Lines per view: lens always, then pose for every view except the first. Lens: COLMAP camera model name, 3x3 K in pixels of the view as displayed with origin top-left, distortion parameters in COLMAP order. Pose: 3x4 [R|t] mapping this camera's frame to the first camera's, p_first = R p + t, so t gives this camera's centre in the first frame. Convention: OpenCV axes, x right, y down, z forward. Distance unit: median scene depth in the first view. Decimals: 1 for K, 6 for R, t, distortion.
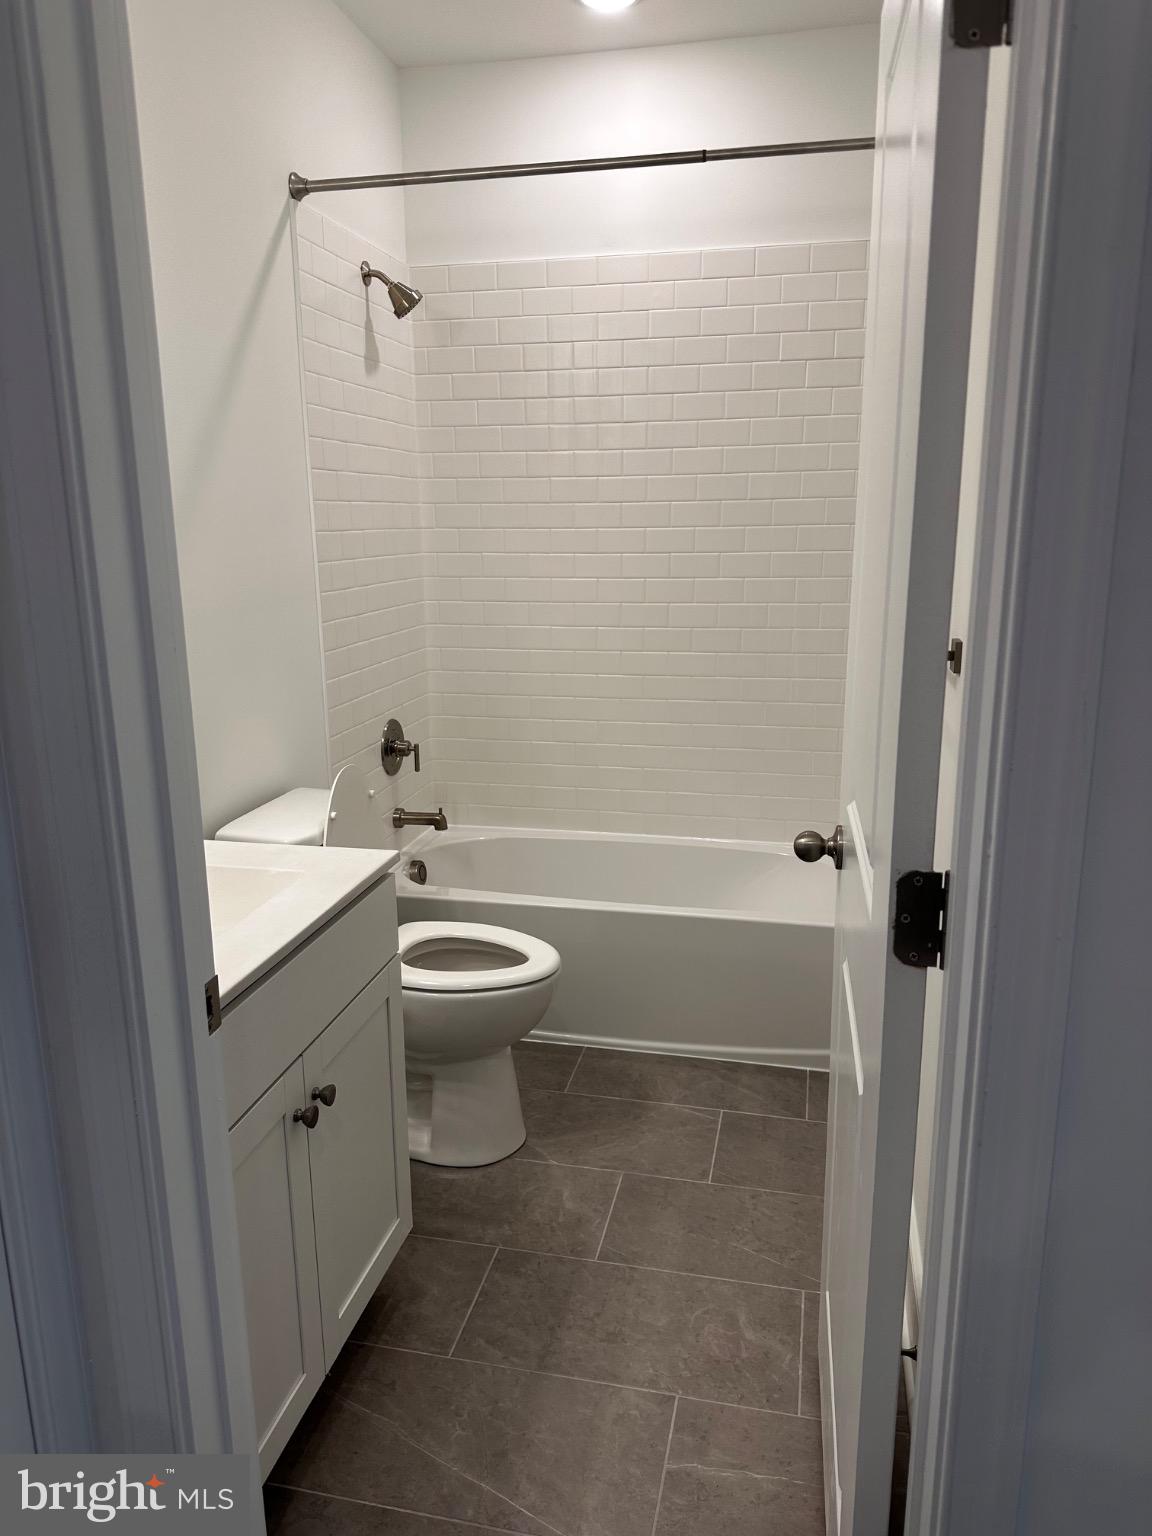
lens RADIAL K [[1084.7, 0, 576.0], [0, 1084.7, 768.0], [0, 0, 1]] dist [0.070874, -0.098599]
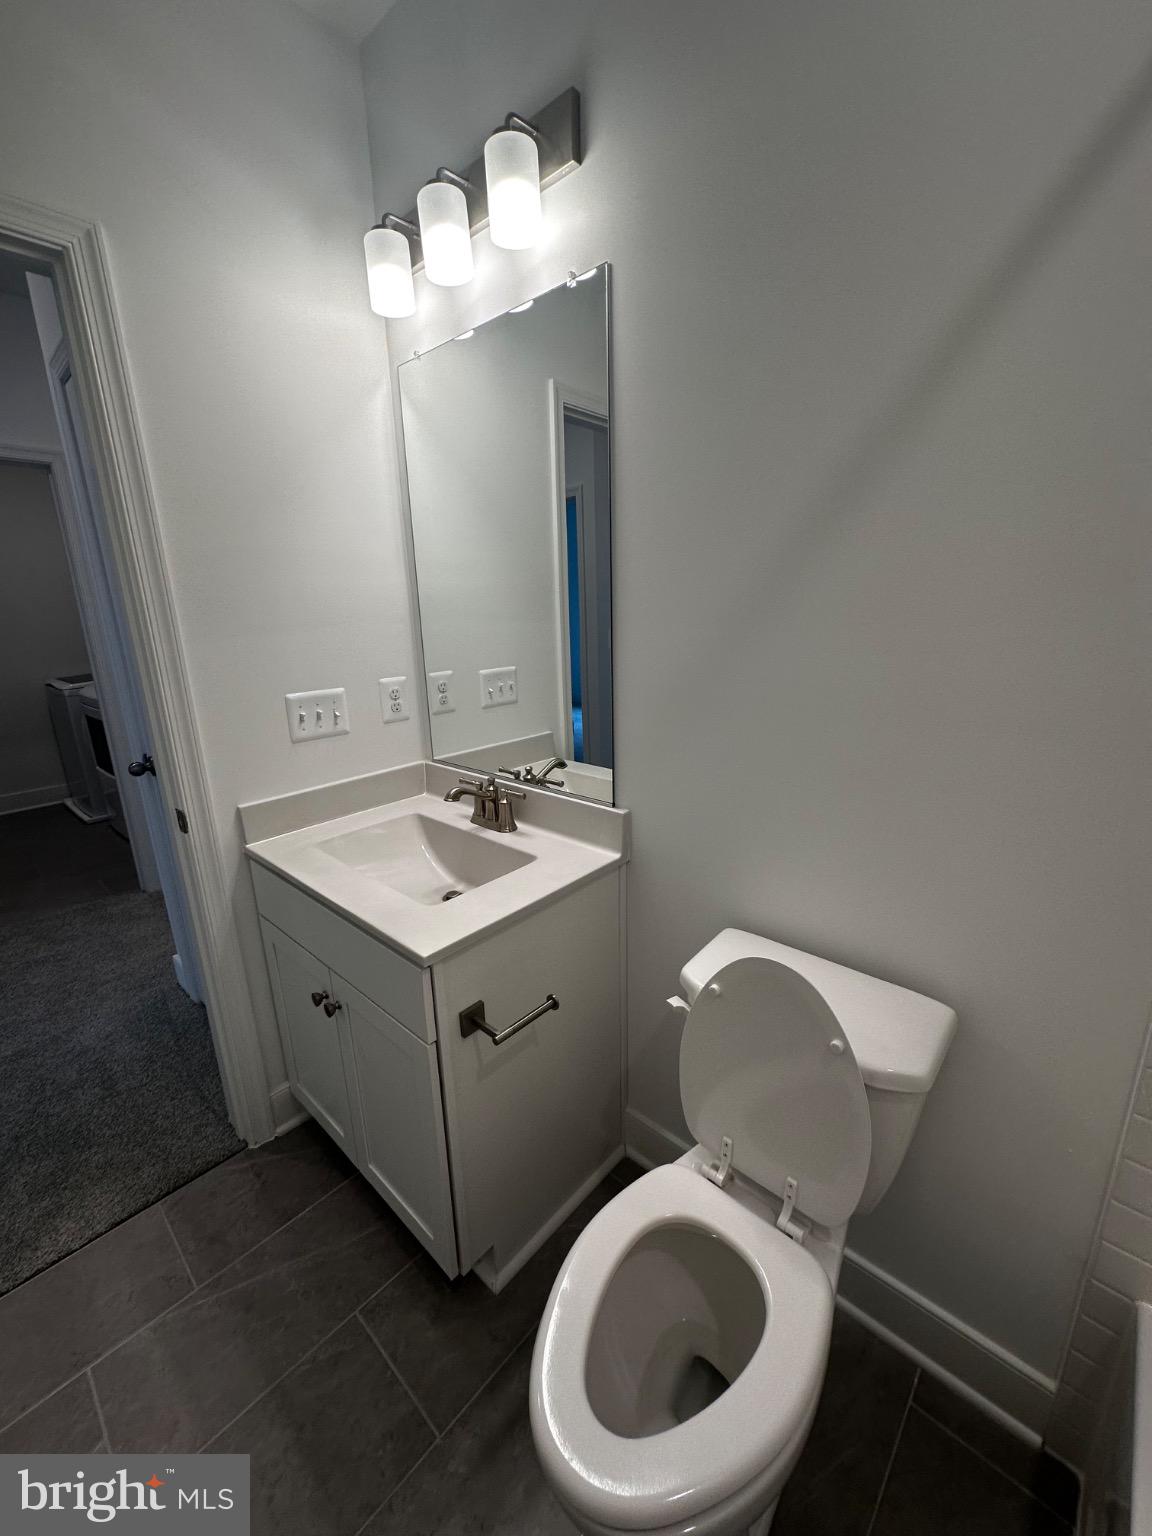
lens RADIAL K [[618.0, 0, 576.0], [0, 618.0, 768.0], [0, 0, 1]] dist [0.001249, 0.000097]
pose [[-0.501816, 0.251574, -0.827581, 0.171783], [-0.162349, 0.912372, 0.375792, -0.294334], [0.849602, 0.322936, -0.417000, 1.287848]]
